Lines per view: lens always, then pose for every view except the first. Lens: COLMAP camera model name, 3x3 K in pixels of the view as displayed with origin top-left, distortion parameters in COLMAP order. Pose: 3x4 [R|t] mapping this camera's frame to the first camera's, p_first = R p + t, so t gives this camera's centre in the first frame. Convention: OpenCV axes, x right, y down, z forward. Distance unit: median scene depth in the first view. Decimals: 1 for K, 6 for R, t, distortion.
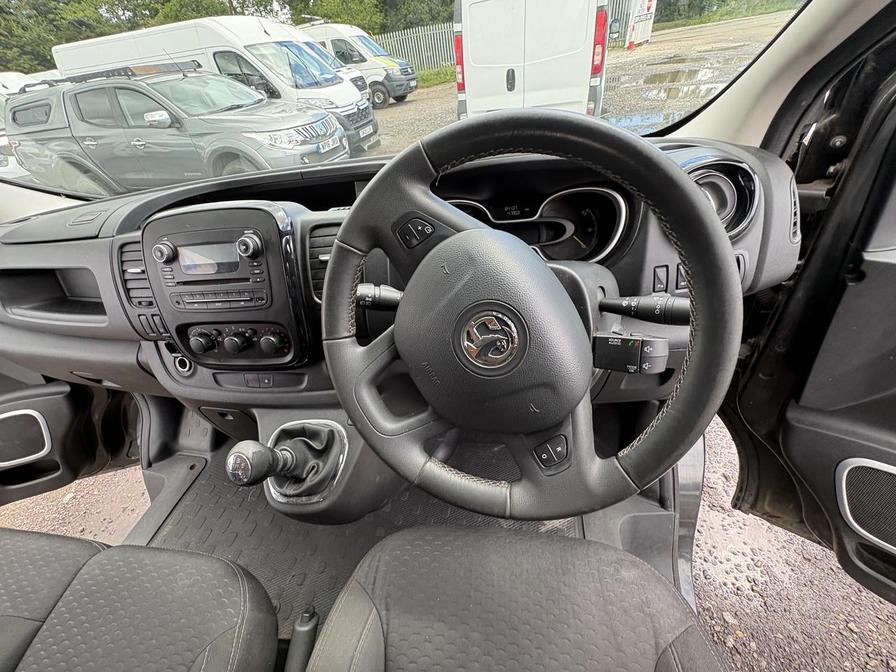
lens RADIAL K [[355.2, 0, 448.9], [0, 355.2, 337.5], [0, 0, 1]] dist [-0.000855, 0.000530]
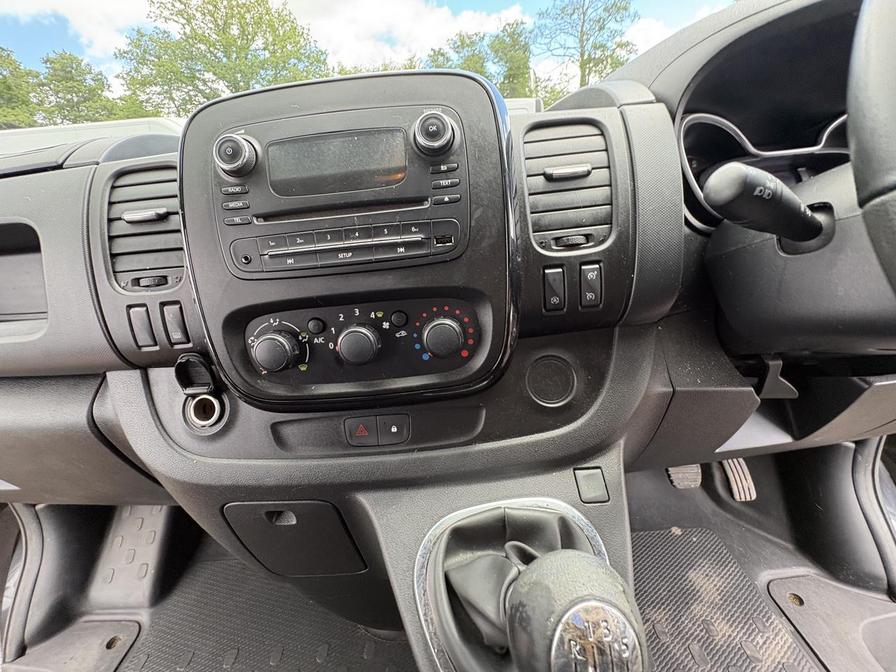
lens RADIAL K [[356.9, 0, 448.0], [0, 356.9, 336.0], [0, 0, 1]] dist [0.001493, -0.000248]
pose [[0.986213, -0.024783, 0.163613, -0.591676], [0.064967, 0.967324, -0.245079, 0.141030], [-0.152193, 0.252330, 0.955598, 0.538468]]
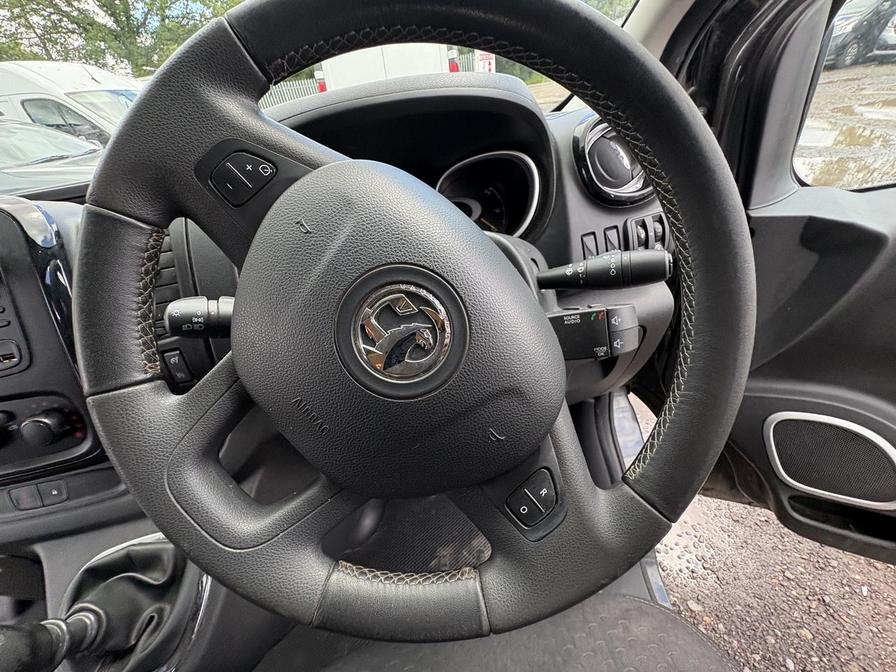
lens RADIAL K [[356.9, 0, 448.0], [0, 356.9, 336.0], [0, 0, 1]] dist [0.001493, -0.000248]
pose [[0.955316, -0.158534, 0.249475, 0.023560], [0.185063, 0.978904, -0.086600, 0.043439], [-0.230483, 0.128899, 0.964501, 0.248422]]
